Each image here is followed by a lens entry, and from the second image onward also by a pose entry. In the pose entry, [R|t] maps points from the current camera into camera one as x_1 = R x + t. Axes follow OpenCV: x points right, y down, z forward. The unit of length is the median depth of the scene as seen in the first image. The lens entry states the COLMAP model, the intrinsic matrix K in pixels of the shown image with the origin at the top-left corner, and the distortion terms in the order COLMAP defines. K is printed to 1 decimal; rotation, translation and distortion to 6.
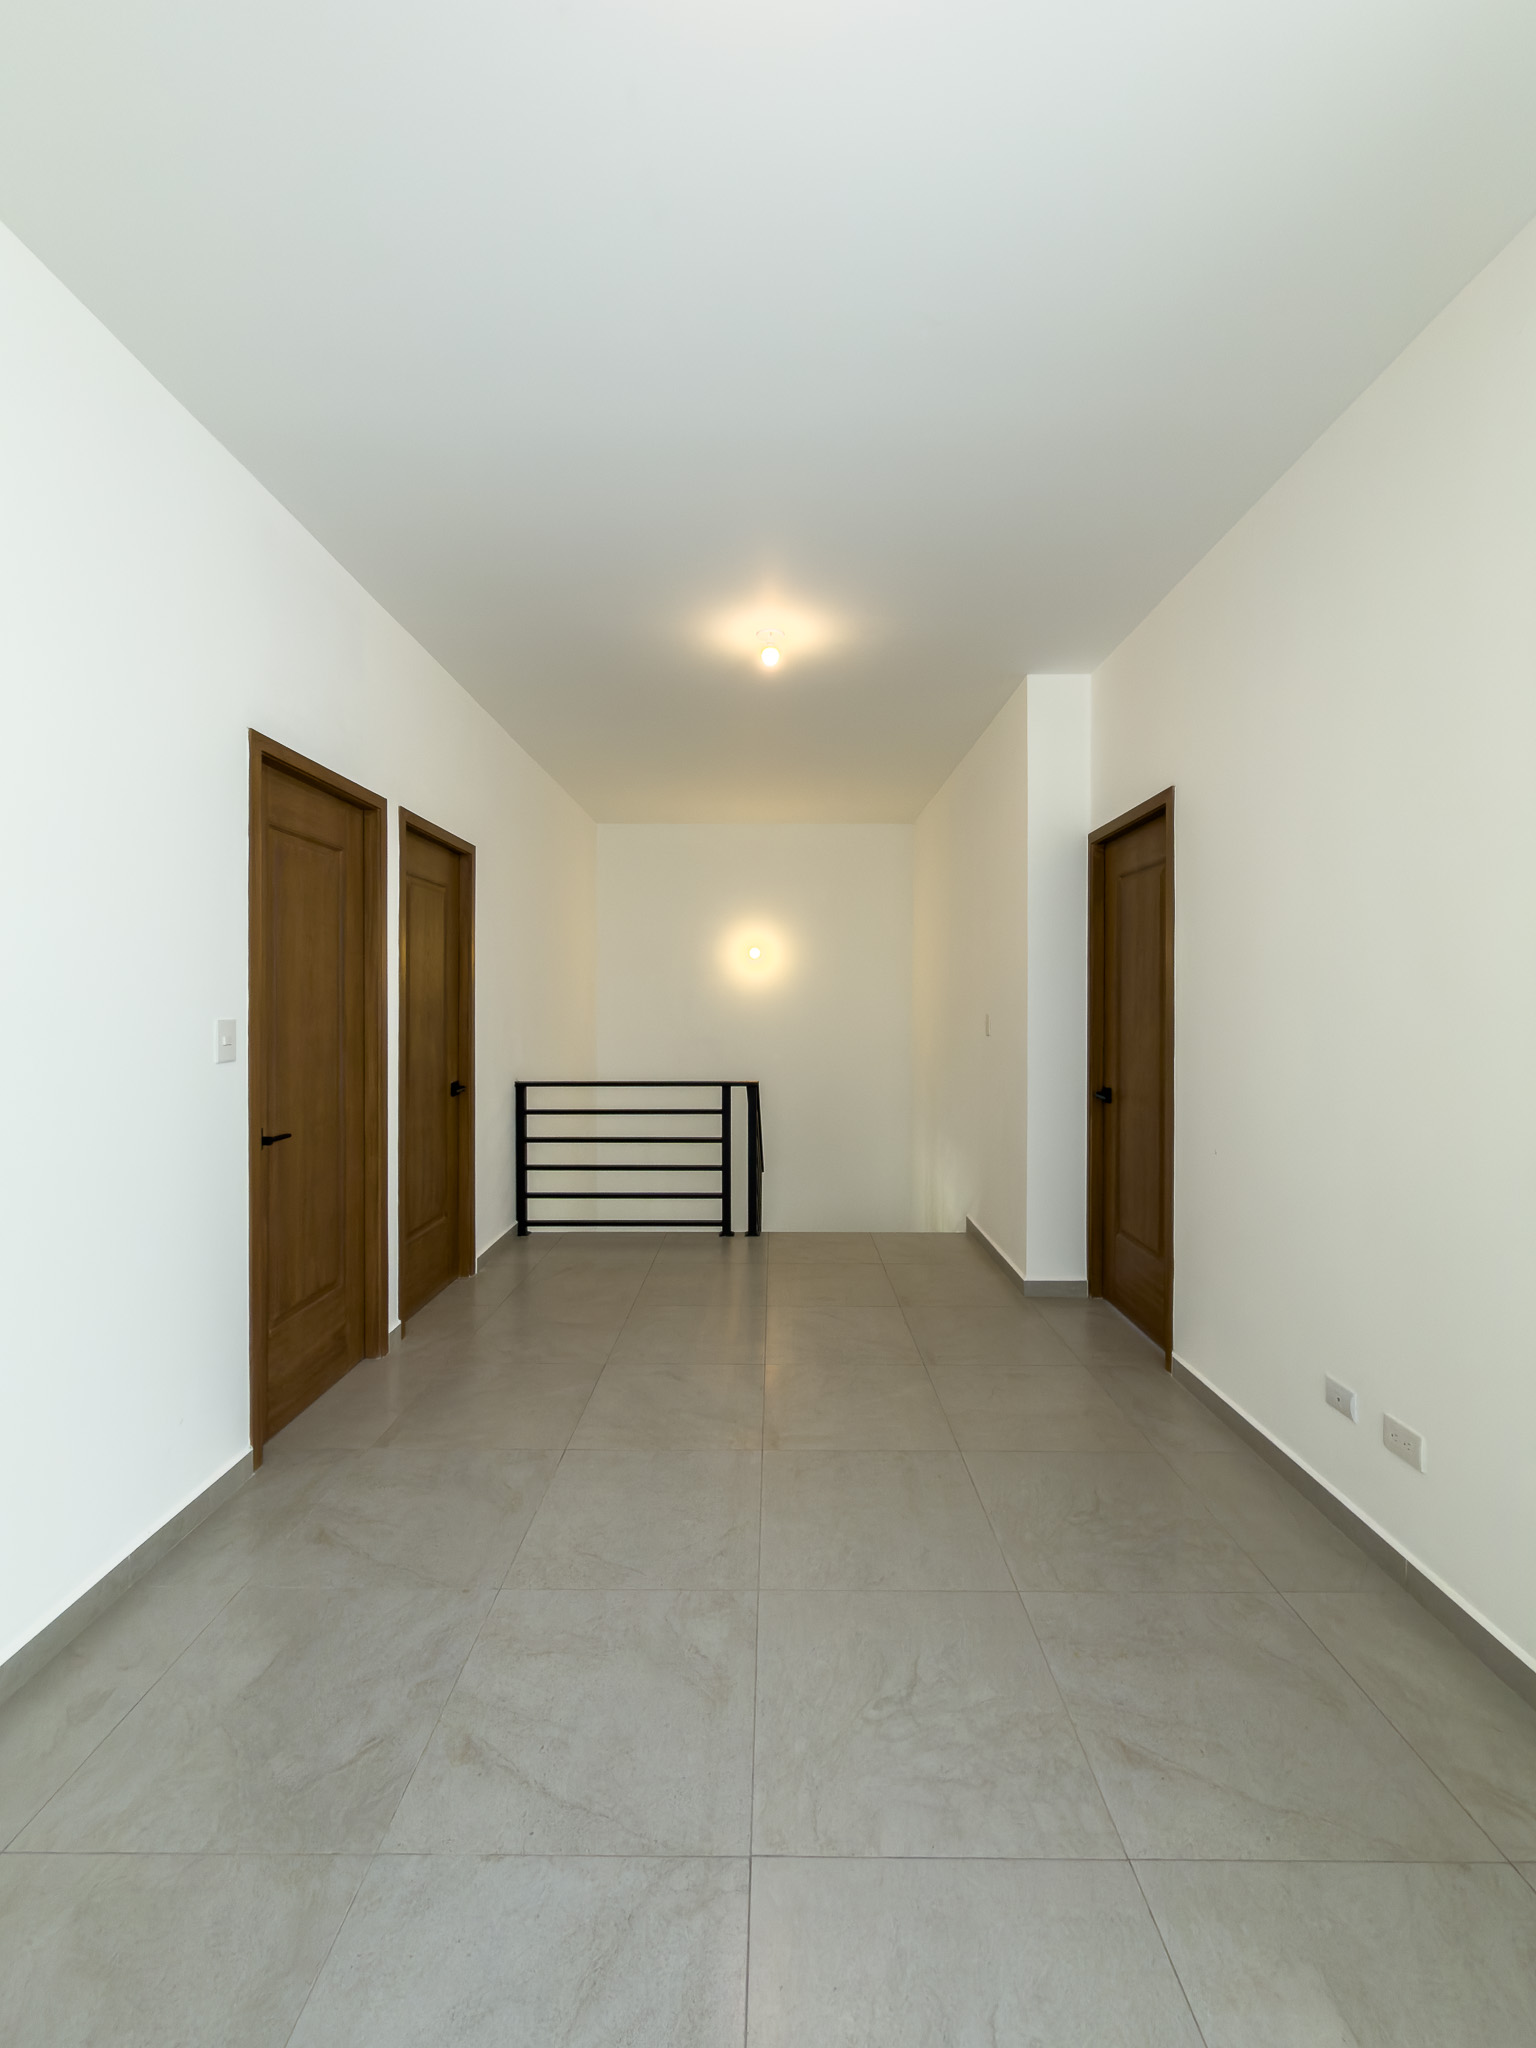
lens RADIAL K [[822.9, 0, 772.2], [0, 822.9, 1021.5], [0, 0, 1]] dist [0.000037, 0.000519]
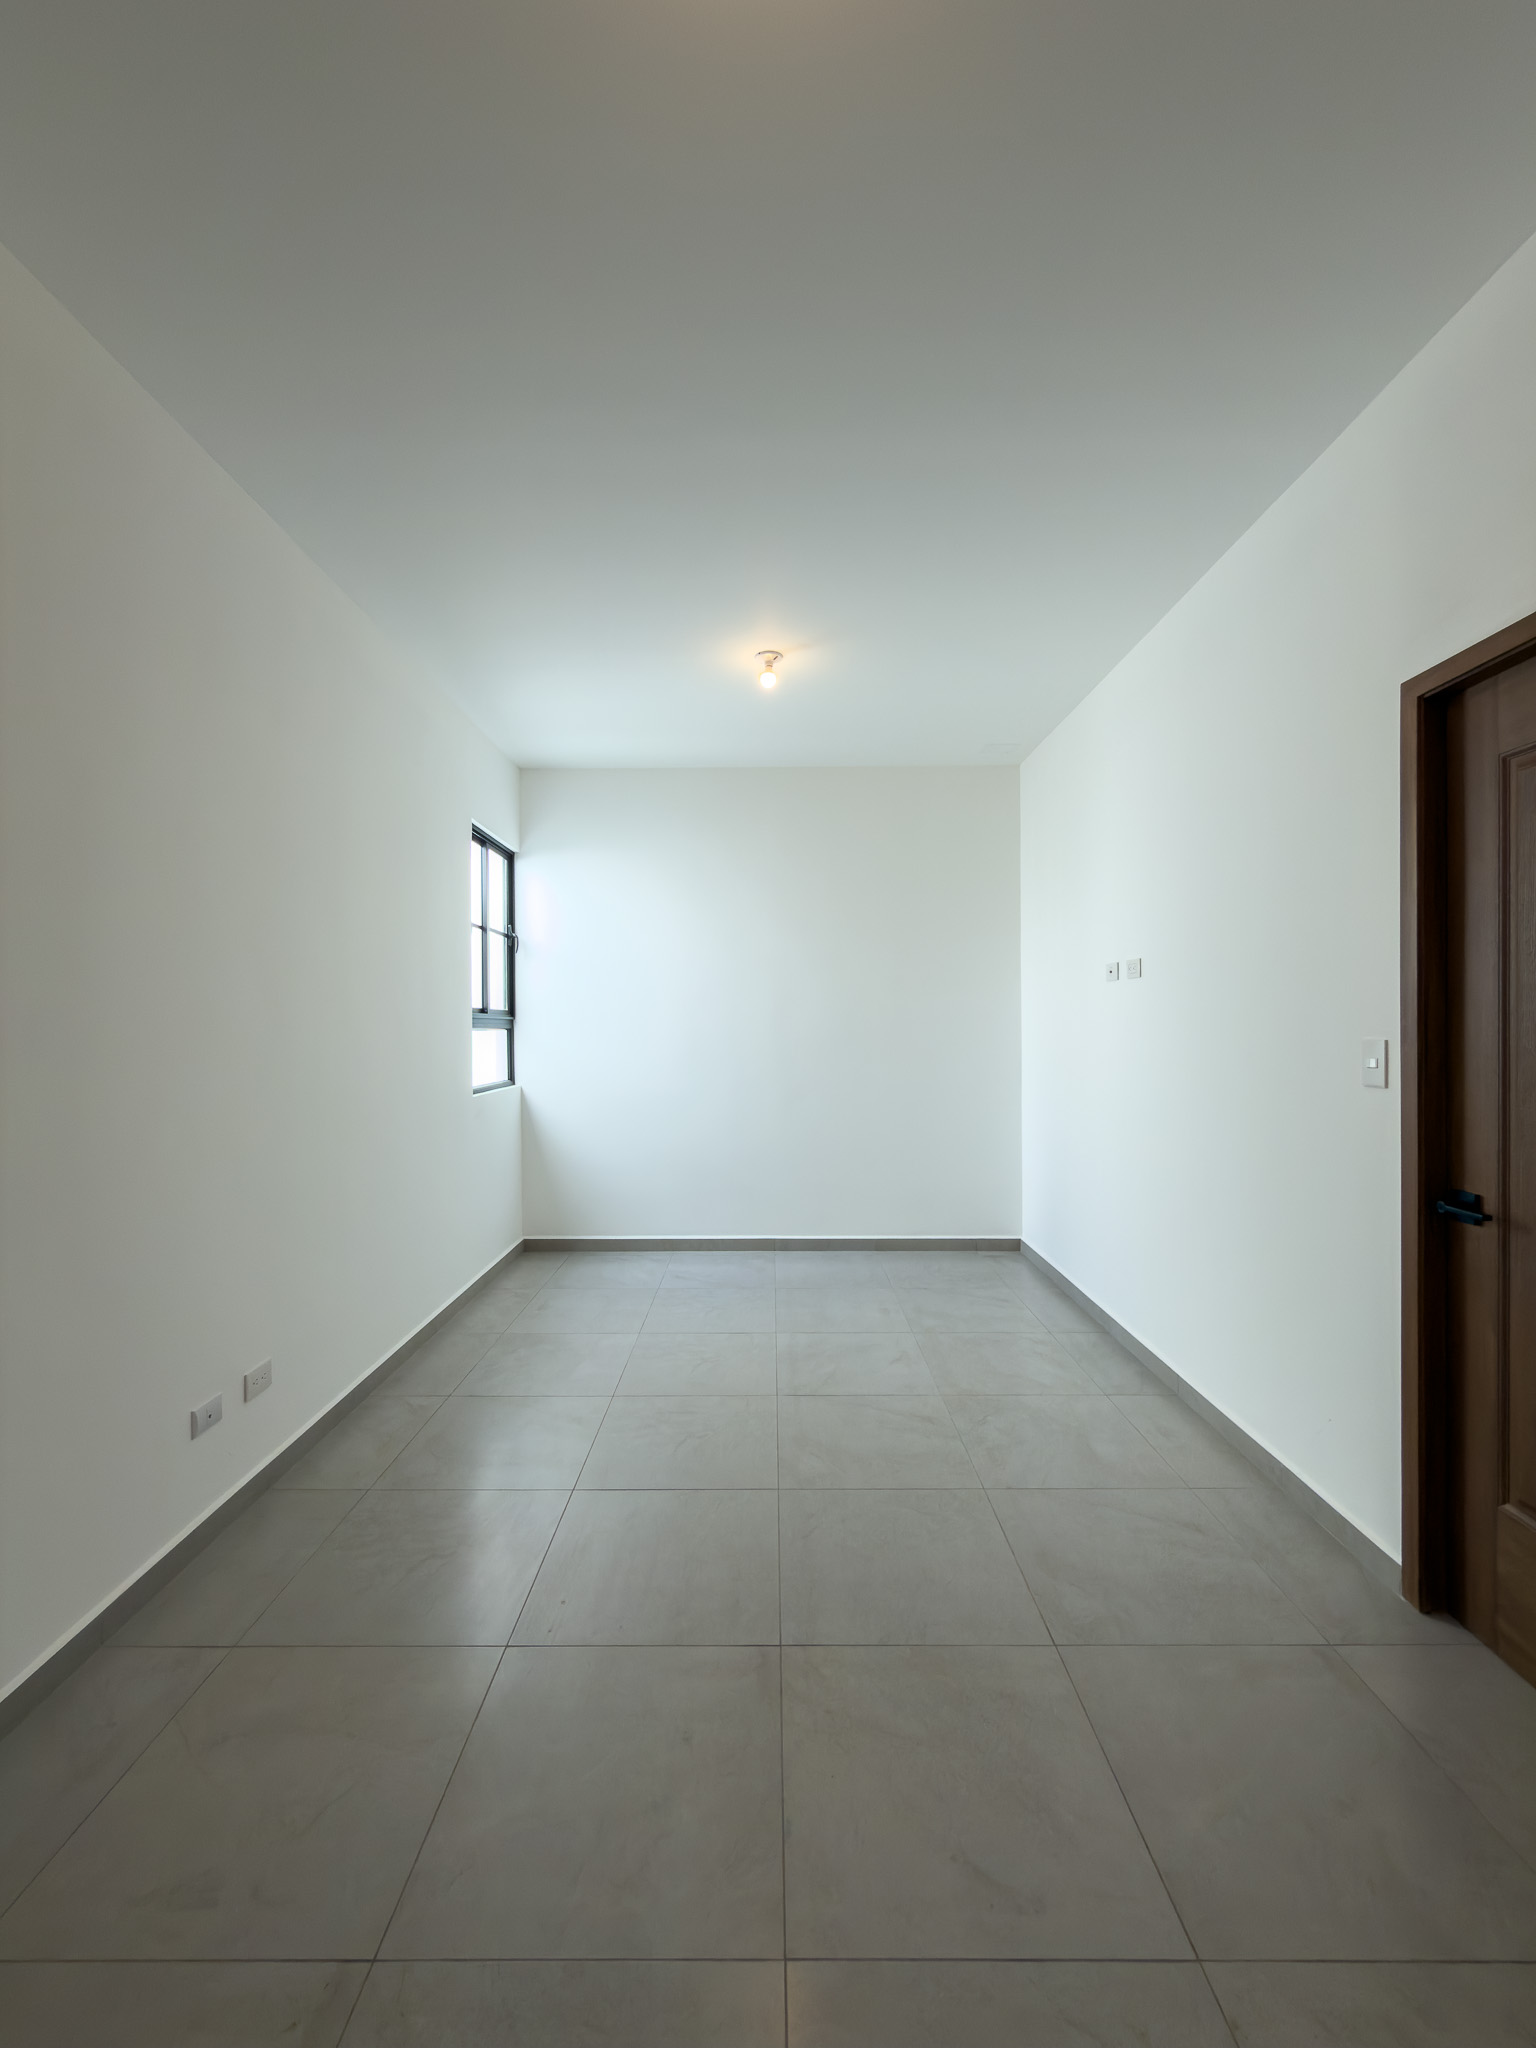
lens RADIAL K [[822.9, 0, 772.2], [0, 822.9, 1021.5], [0, 0, 1]] dist [0.000037, 0.000519]
pose [[-0.999989, 0.004500, -0.001584, -0.008578], [0.004461, 0.999711, 0.023632, -0.054871], [0.001689, 0.023625, -0.999719, 2.200717]]
